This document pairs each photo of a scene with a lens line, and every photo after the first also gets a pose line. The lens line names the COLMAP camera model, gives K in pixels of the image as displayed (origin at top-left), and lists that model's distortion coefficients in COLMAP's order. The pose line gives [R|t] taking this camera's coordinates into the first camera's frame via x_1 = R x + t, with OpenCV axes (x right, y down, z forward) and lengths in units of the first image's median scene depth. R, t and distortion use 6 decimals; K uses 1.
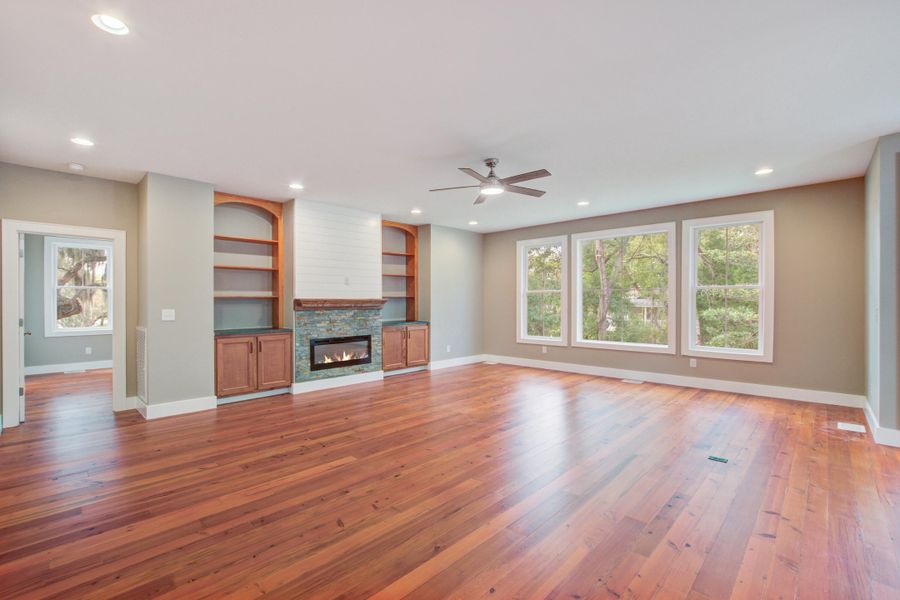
lens RADIAL K [[402.9, 0, 437.2], [0, 402.9, 300.9], [0, 0, 1]] dist [-0.025018, 0.000816]
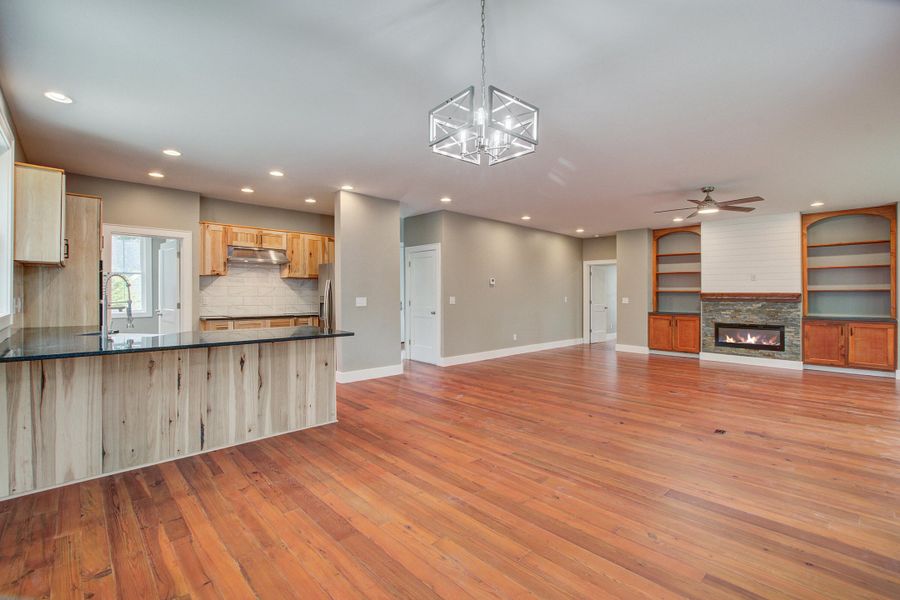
lens RADIAL K [[398.9, 0, 438.7], [0, 398.9, 291.6], [0, 0, 1]] dist [-0.039051, 0.006338]
pose [[-0.040272, -0.001465, -0.999188, 1.002614], [-0.003711, 0.999992, -0.001316, -0.003232], [0.999182, 0.003655, -0.040277, 0.117970]]
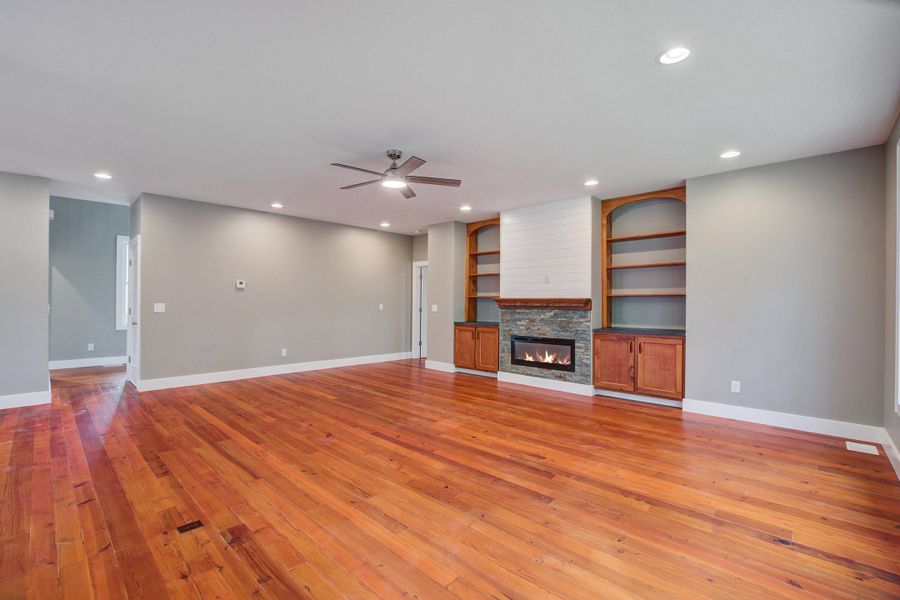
lens RADIAL K [[398.9, 0, 438.7], [0, 398.9, 291.6], [0, 0, 1]] dist [-0.039051, 0.006338]
pose [[0.010947, -0.019834, -0.999743, 0.746976], [-0.004649, 0.999791, -0.019886, -0.000768], [0.999929, 0.004865, 0.010852, 0.759475]]
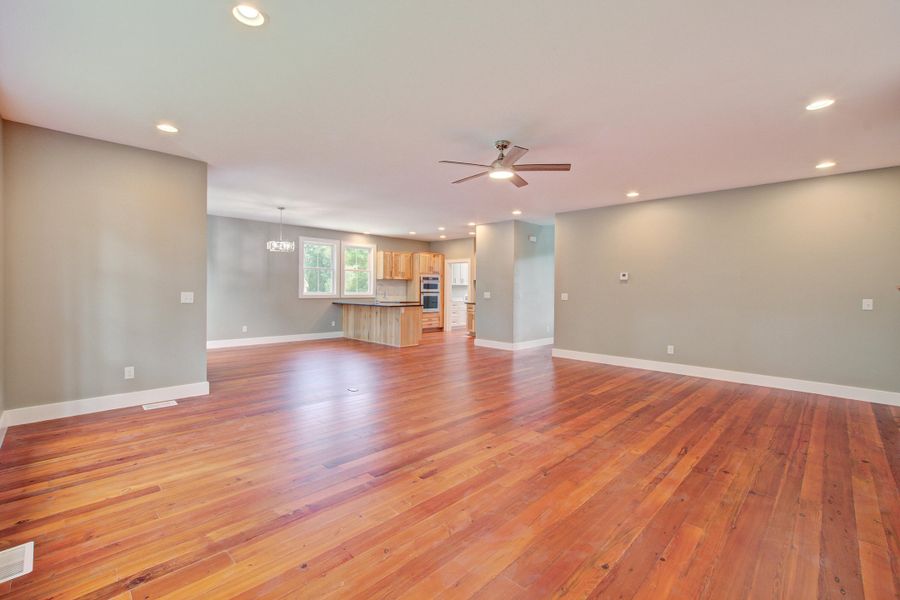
lens RADIAL K [[391.8, 0, 443.6], [0, 391.8, 293.6], [0, 0, 1]] dist [-0.015395, 0.000264]
pose [[-0.999937, -0.006887, 0.008852, 0.182779], [-0.006803, 0.999932, 0.009480, 0.002538], [-0.008917, 0.009420, -0.999916, 1.345655]]
